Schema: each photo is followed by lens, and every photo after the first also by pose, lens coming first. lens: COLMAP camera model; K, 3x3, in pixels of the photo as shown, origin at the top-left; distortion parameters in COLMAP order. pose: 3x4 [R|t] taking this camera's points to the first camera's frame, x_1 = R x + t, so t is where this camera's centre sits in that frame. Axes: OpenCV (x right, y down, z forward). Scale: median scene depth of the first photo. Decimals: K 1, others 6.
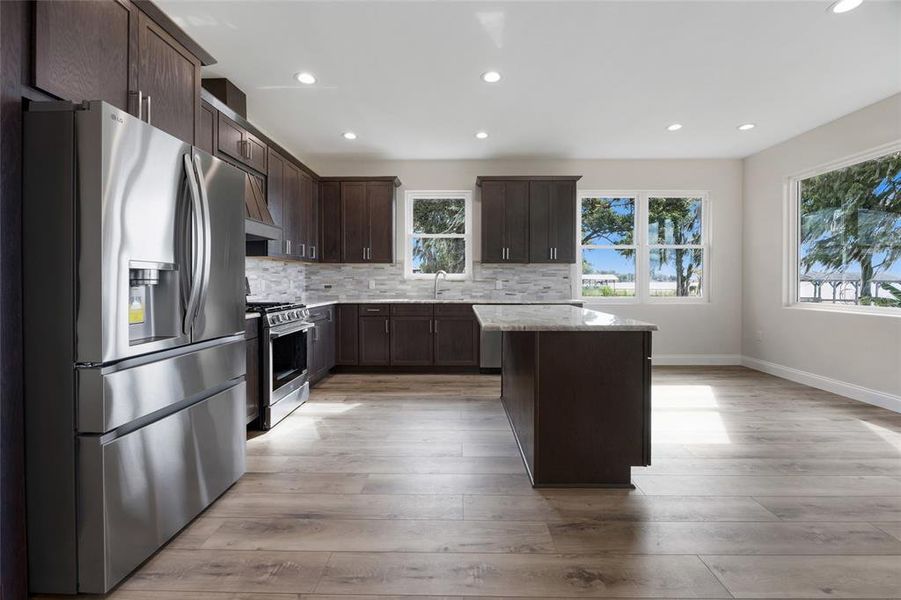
lens RADIAL K [[395.4, 0, 460.0], [0, 395.4, 282.5], [0, 0, 1]] dist [-0.011079, 0.000535]
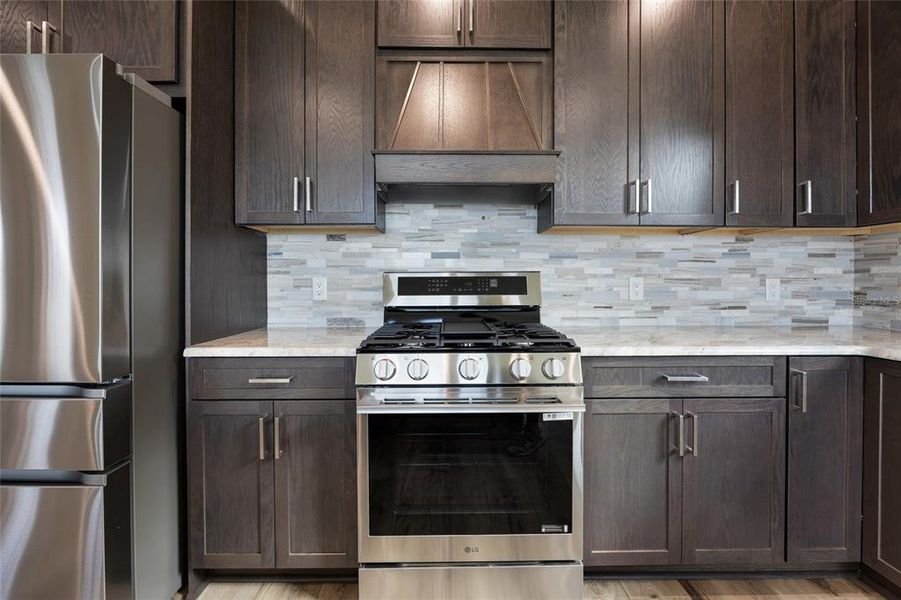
lens RADIAL K [[395.4, 0, 446.0], [0, 395.4, 282.0], [0, 0, 1]] dist [-0.011079, 0.000535]
pose [[0.017548, 0.004951, -0.999834, -0.025307], [-0.004265, 0.999979, 0.004877, -0.001312], [0.999837, 0.004179, 0.017569, 0.604878]]
